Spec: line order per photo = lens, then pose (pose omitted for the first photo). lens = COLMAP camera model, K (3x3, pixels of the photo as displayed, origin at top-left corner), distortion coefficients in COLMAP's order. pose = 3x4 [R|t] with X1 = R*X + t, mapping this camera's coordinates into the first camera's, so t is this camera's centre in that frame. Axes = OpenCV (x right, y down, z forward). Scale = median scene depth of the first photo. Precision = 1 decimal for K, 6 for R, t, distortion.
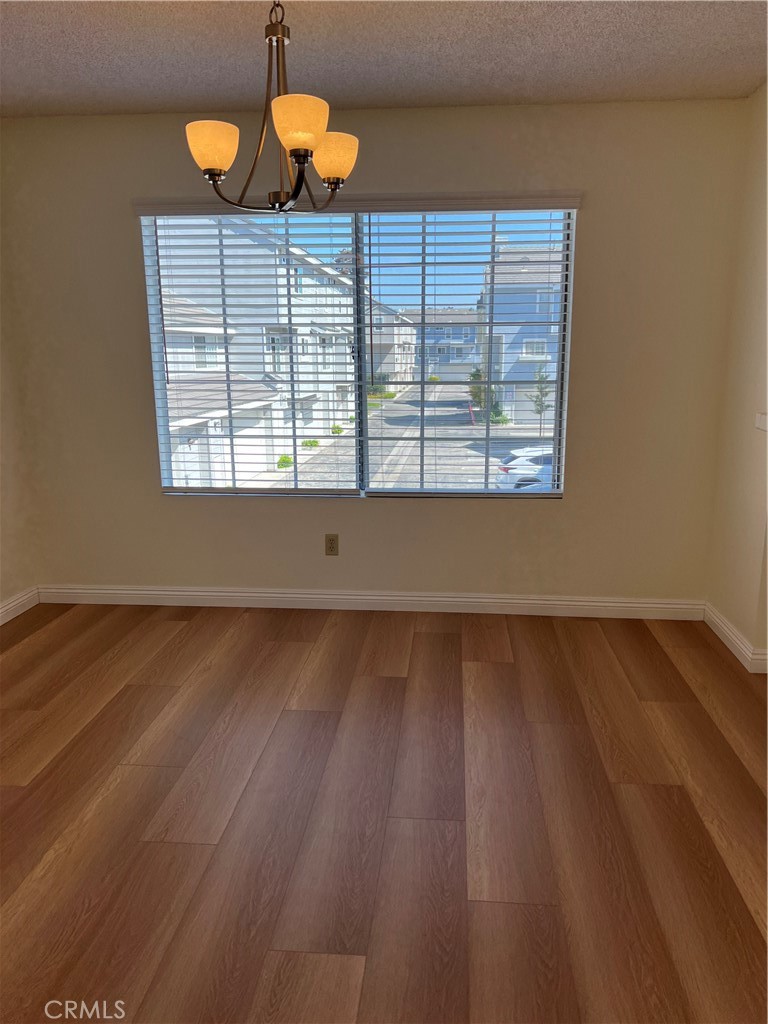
lens RADIAL K [[772.9, 0, 386.5], [0, 772.9, 518.3], [0, 0, 1]] dist [0.061284, -0.071096]
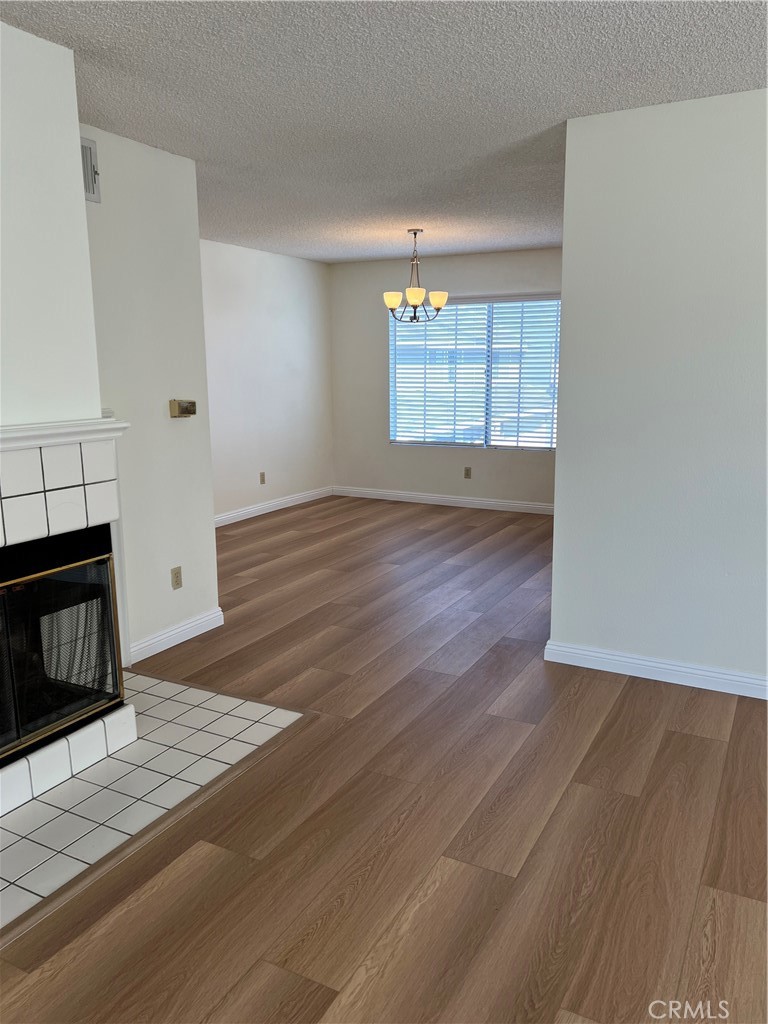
lens RADIAL K [[772.9, 0, 387.8], [0, 772.9, 520.4], [0, 0, 1]] dist [0.061284, -0.071096]
pose [[0.919271, 0.079669, -0.385479, 0.513533], [-0.083798, 0.996464, 0.006107, 0.163228], [0.384602, 0.026688, 0.922696, -0.877704]]
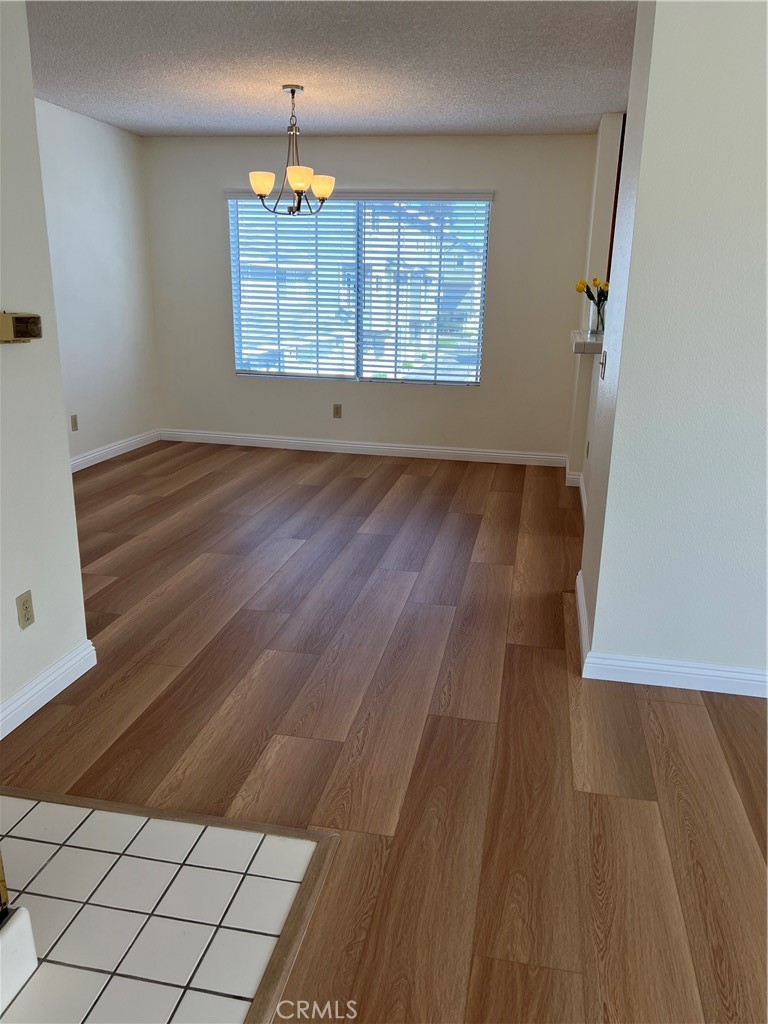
lens RADIAL K [[772.9, 0, 385.8], [0, 772.9, 514.4], [0, 0, 1]] dist [0.061284, -0.071096]
pose [[0.993756, 0.055438, -0.096826, 0.203433], [-0.048473, 0.996163, 0.072862, 0.131164], [0.100494, -0.067714, 0.992631, -0.619076]]
